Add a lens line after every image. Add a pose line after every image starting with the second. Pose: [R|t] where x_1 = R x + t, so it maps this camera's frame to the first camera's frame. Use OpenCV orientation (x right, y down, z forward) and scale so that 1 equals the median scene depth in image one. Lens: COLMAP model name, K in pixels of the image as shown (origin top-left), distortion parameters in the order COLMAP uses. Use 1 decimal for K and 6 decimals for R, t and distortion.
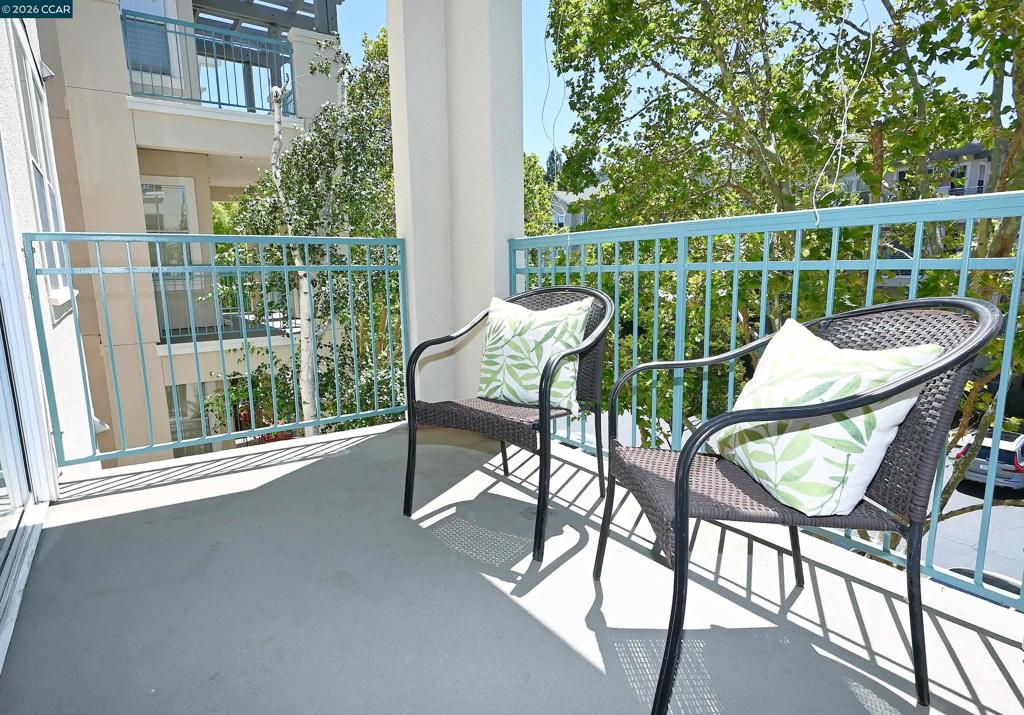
lens RADIAL K [[557.0, 0, 512.0], [0, 557.0, 357.5], [0, 0, 1]] dist [0.000283, 0.000104]
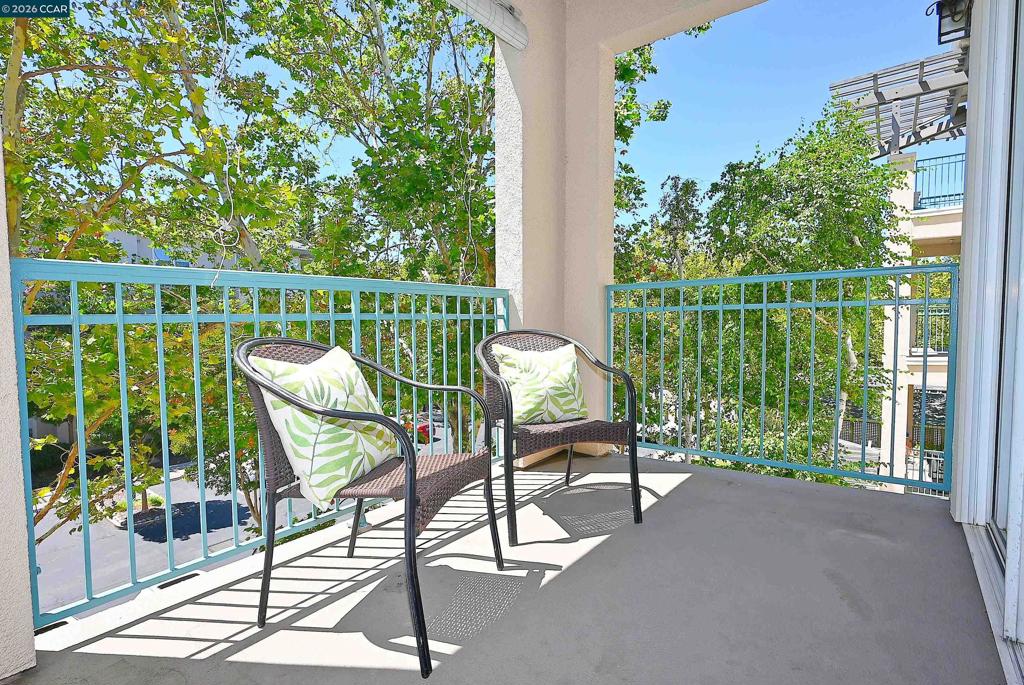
lens RADIAL K [[518.8, 0, 512.0], [0, 518.8, 342.5], [0, 0, 1]] dist [-0.004111, 0.000659]
pose [[-0.286229, -0.040516, 0.957304, -0.738615], [0.157042, 0.983611, 0.088584, -0.145650], [-0.945204, 0.175692, -0.275175, 0.895011]]
